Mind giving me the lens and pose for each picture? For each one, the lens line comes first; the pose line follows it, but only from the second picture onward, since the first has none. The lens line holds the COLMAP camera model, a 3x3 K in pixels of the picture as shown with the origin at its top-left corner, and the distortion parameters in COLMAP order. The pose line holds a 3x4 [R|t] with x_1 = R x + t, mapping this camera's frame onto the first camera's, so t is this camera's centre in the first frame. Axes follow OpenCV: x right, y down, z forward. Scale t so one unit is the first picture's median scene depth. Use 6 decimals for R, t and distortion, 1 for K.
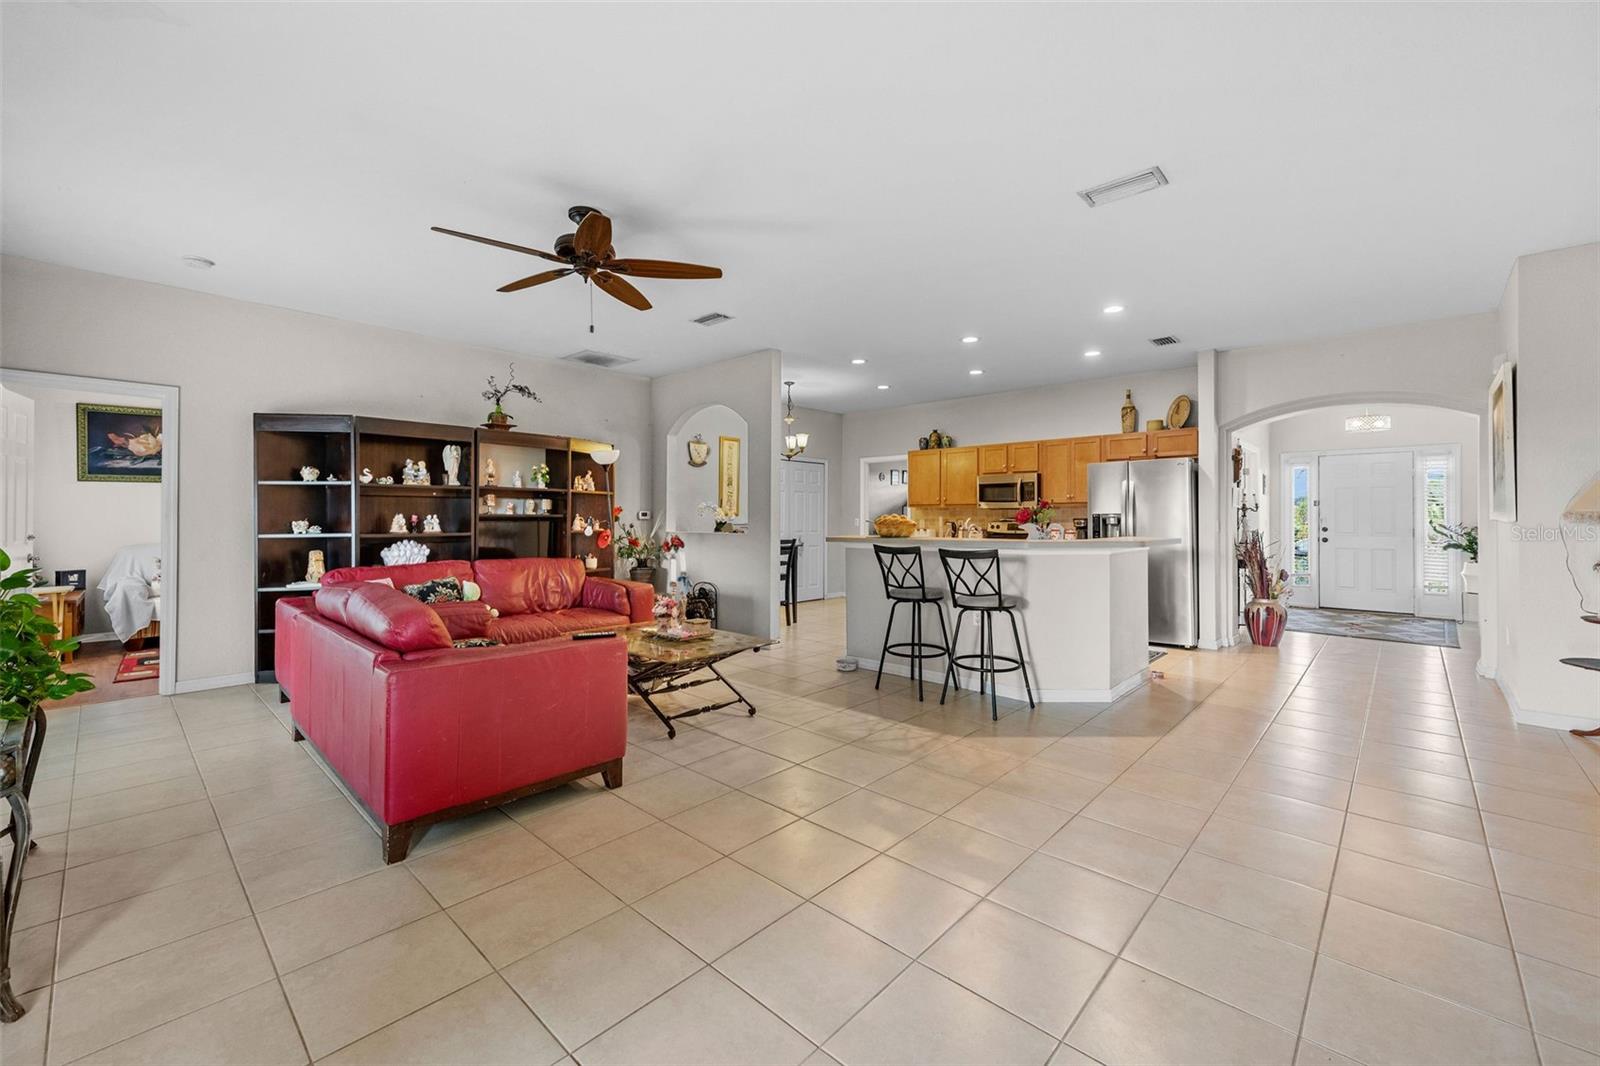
lens RADIAL K [[645.8, 0, 794.1], [0, 645.8, 518.9], [0, 0, 1]] dist [0.008310, -0.000717]
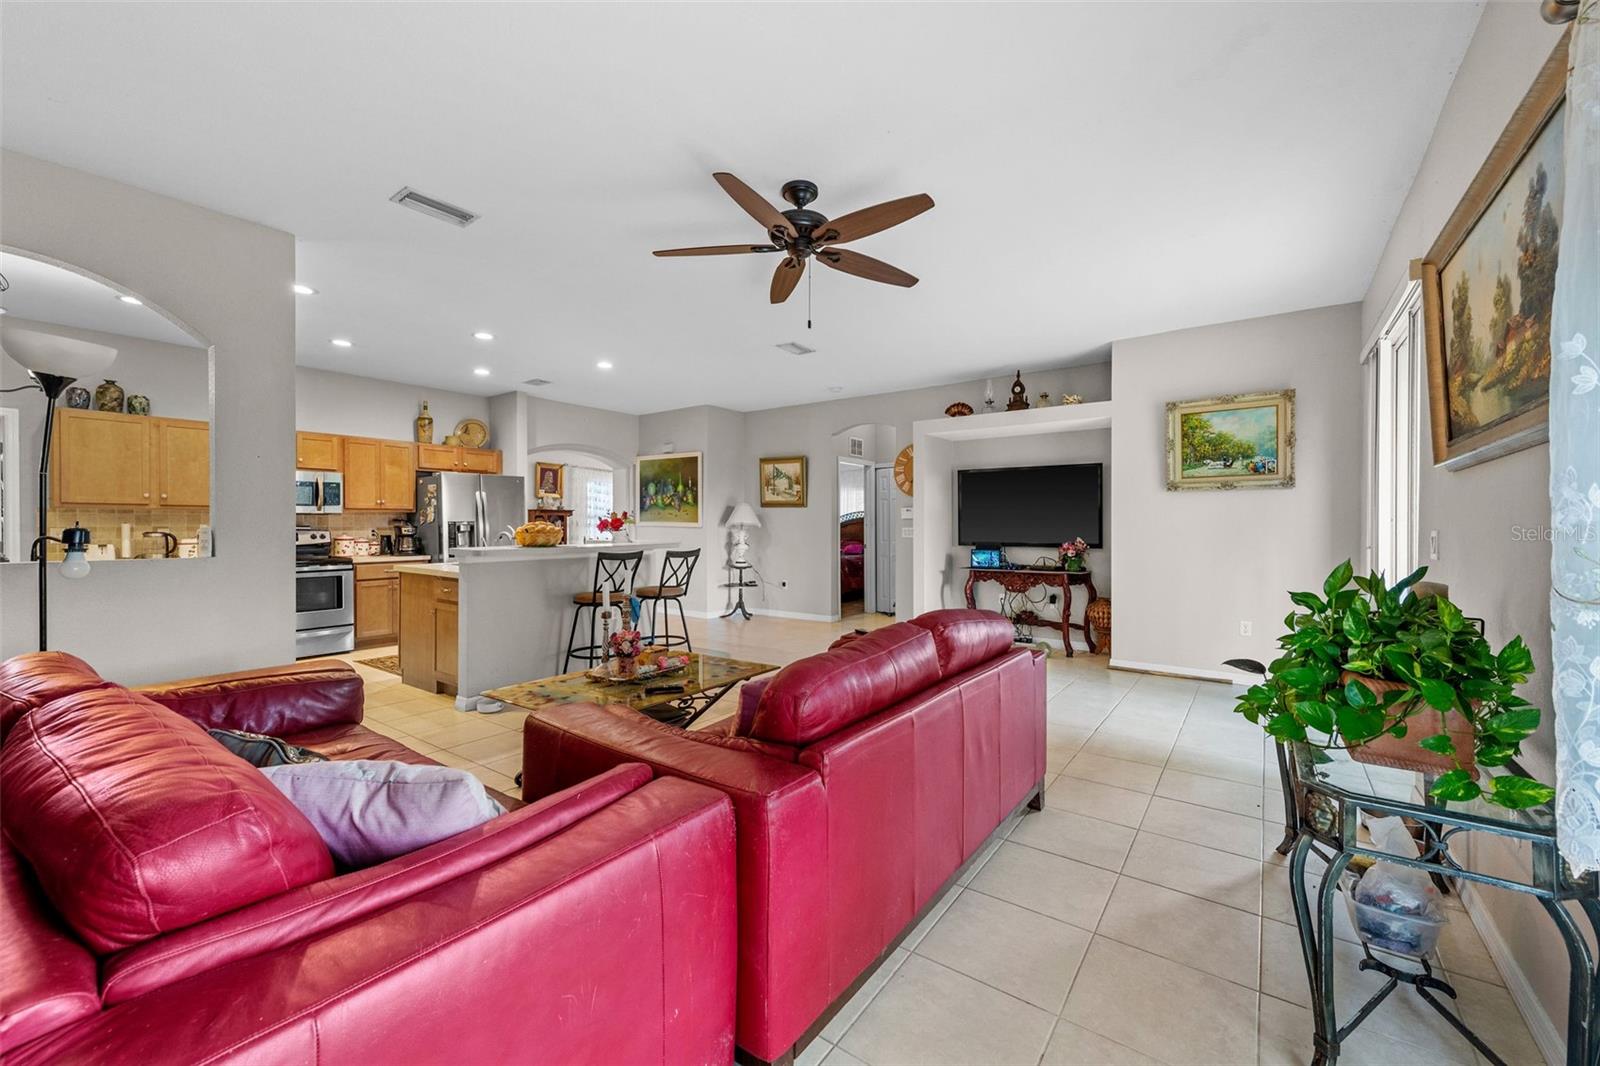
lens RADIAL K [[645.8, 0, 812.7], [0, 645.8, 525.1], [0, 0, 1]] dist [0.008310, -0.000717]
pose [[-0.141218, 0.000130, 0.989979, -0.671250], [0.002385, 0.999997, 0.000209, -0.000973], [-0.989976, 0.002390, -0.141218, 0.606847]]
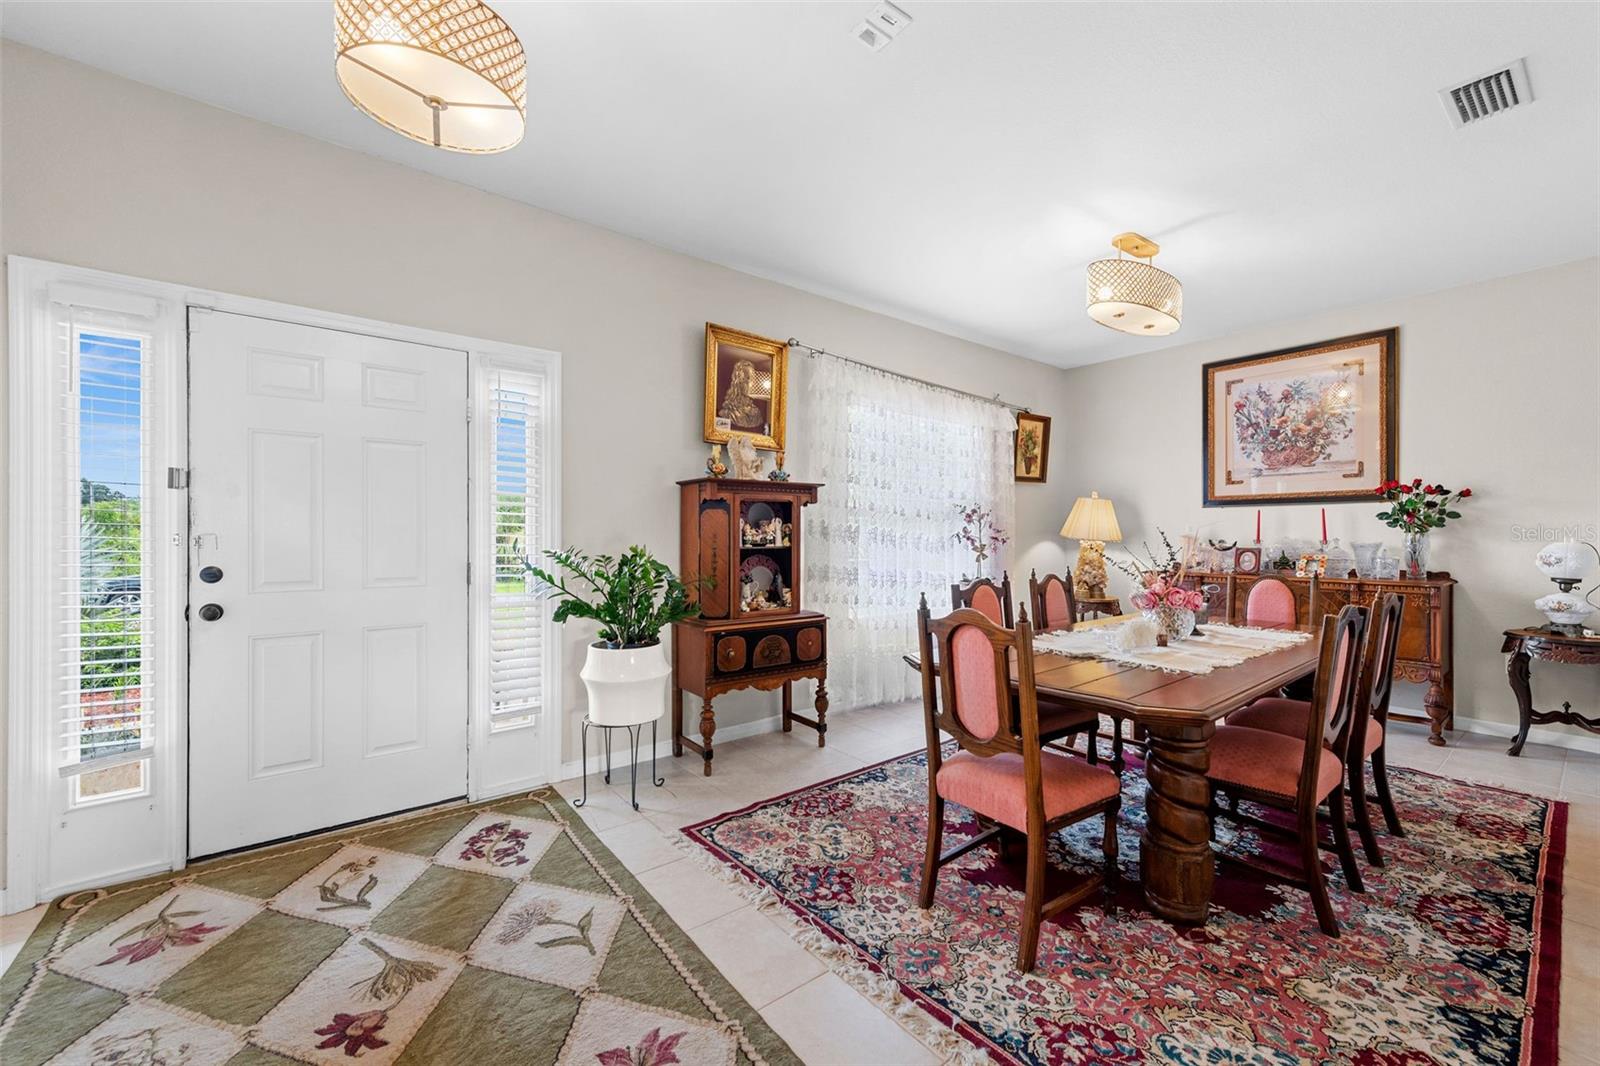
lens RADIAL K [[645.8, 0, 805.0], [0, 645.8, 531.9], [0, 0, 1]] dist [0.008310, -0.000717]
pose [[0.136228, 0.002459, 0.990674, 0.799084], [-0.001712, 0.999996, -0.002247, -0.002956], [-0.990676, -0.001390, 0.136232, 0.984426]]
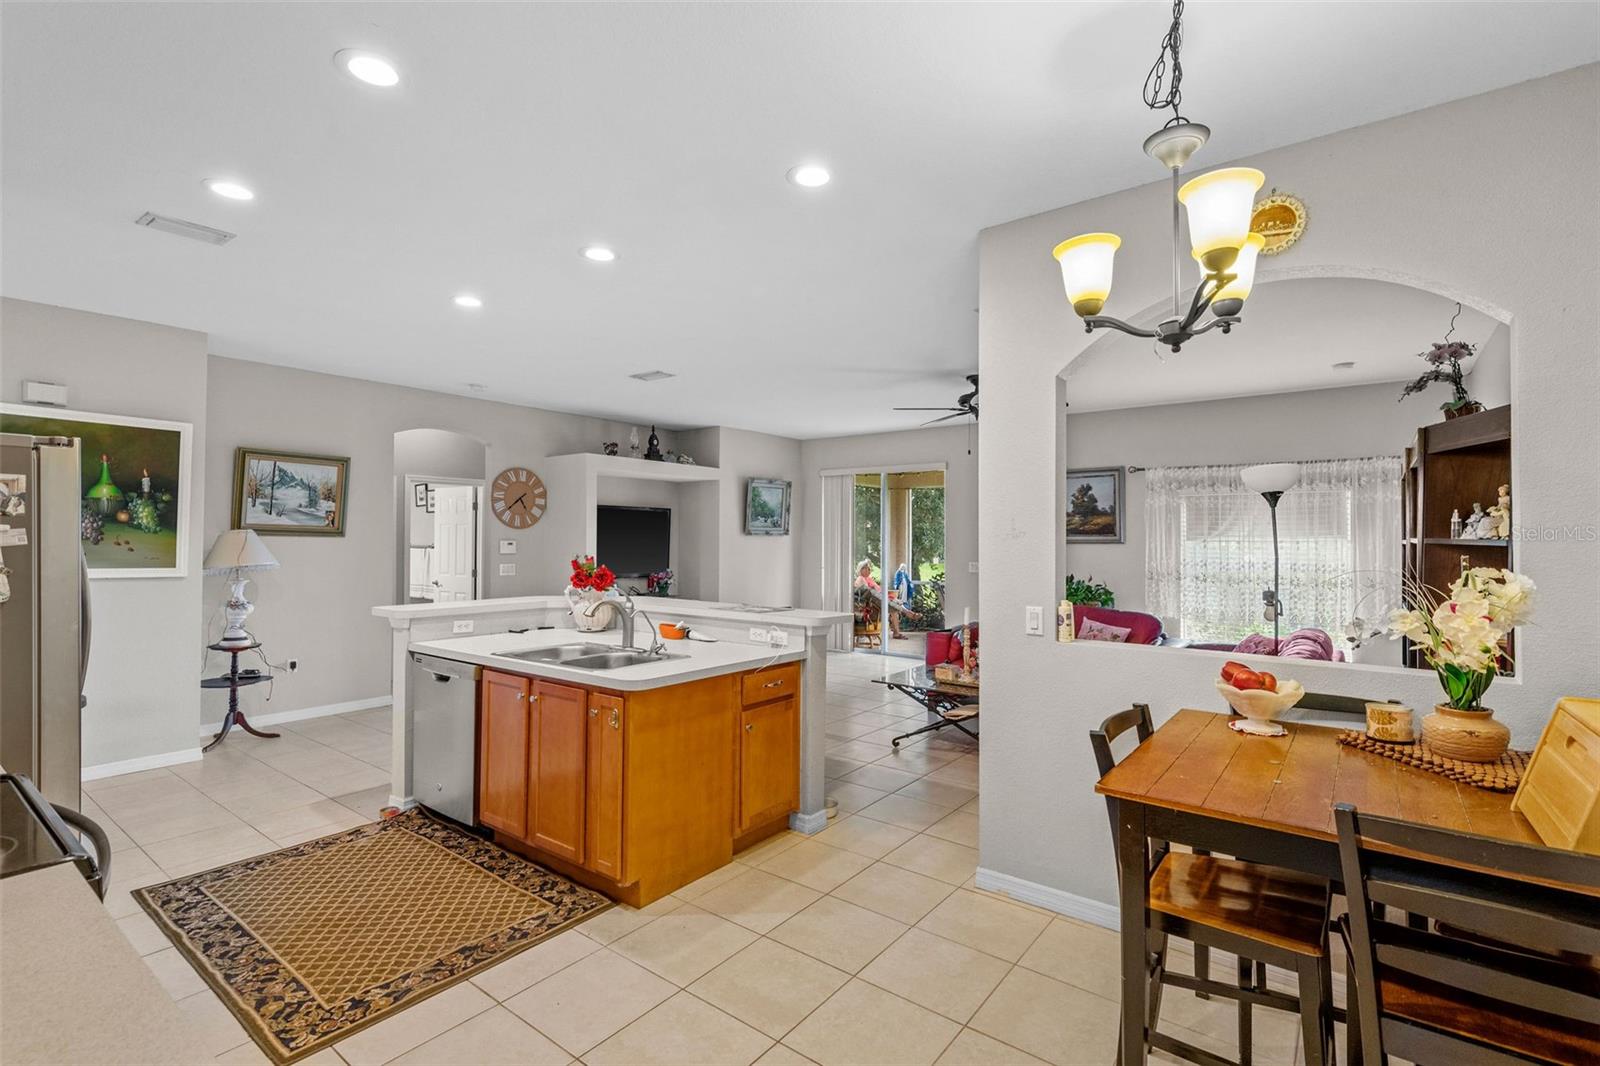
lens RADIAL K [[728.8, 0, 796.1], [0, 728.8, 530.6], [0, 0, 1]] dist [0.008854, -0.001014]
pose [[-0.995113, -0.008655, -0.098360, 0.154762], [-0.007935, 0.999939, -0.007707, -0.043686], [0.098421, -0.006889, -0.995121, 1.479109]]
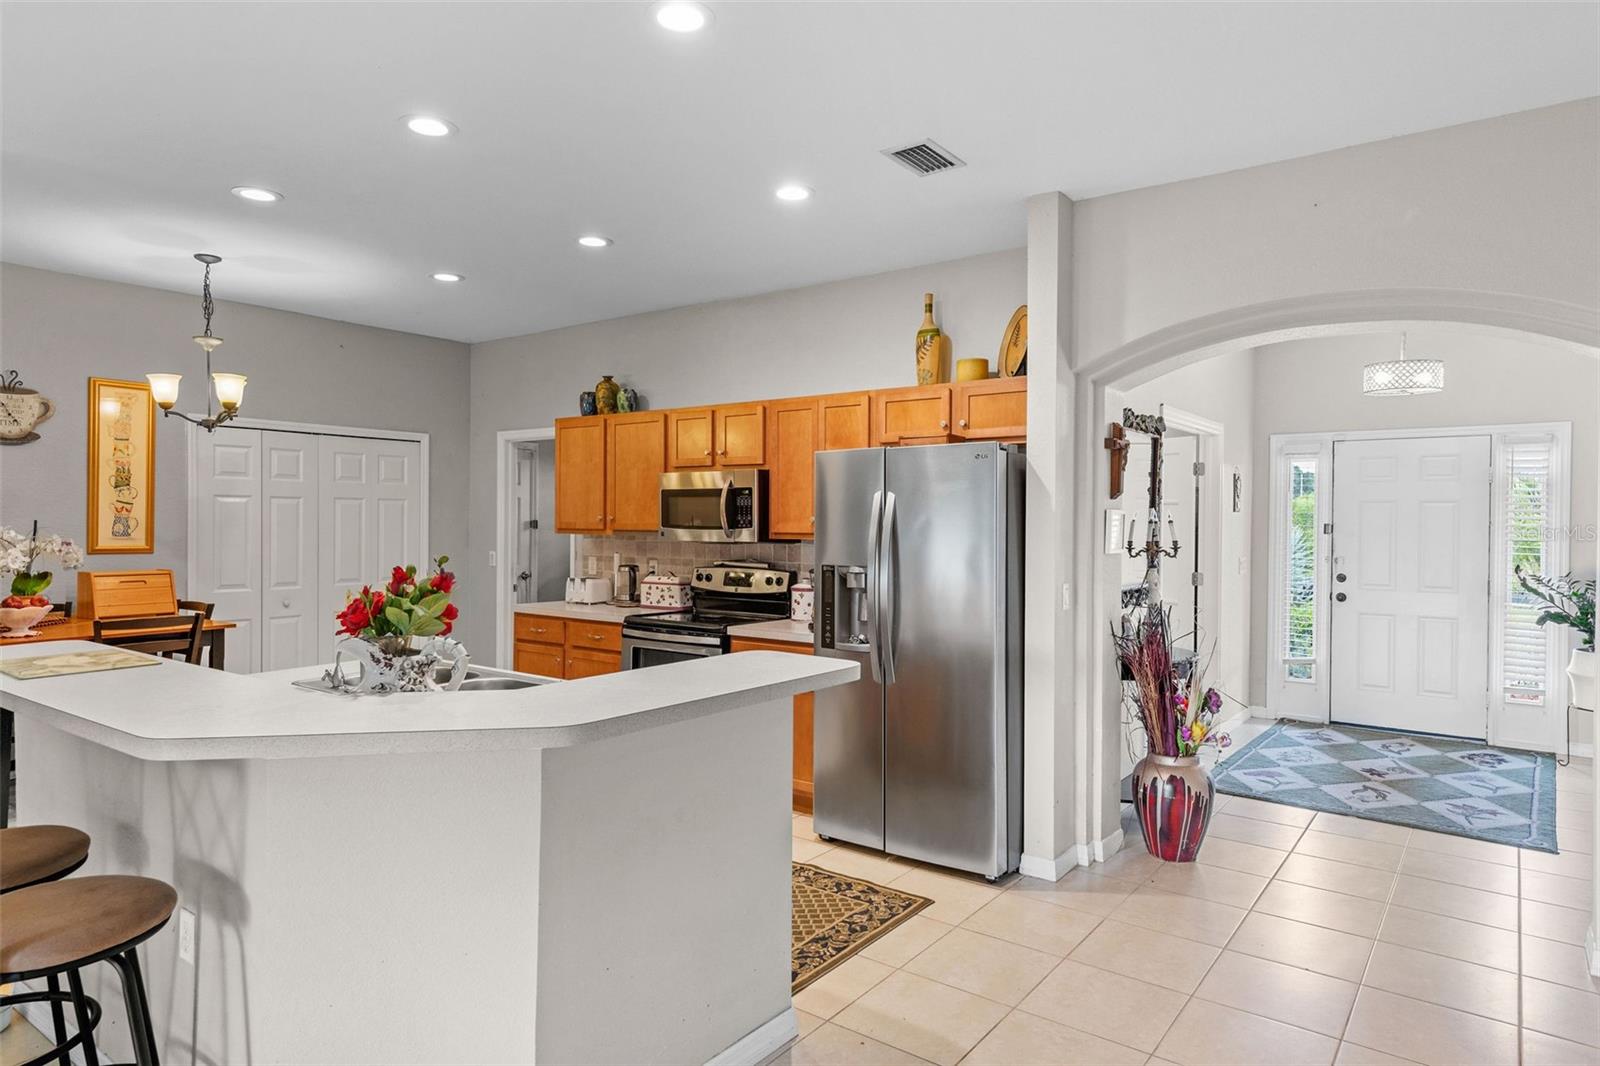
lens RADIAL K [[946.0, 0, 802.6], [0, 946.0, 540.7], [0, 0, 1]] dist [0.018858, -0.006438]
pose [[0.993576, 0.002485, 0.113143, 0.396548], [-0.004827, 0.999780, 0.020434, -0.039537], [-0.113067, -0.020848, 0.993369, 0.374176]]
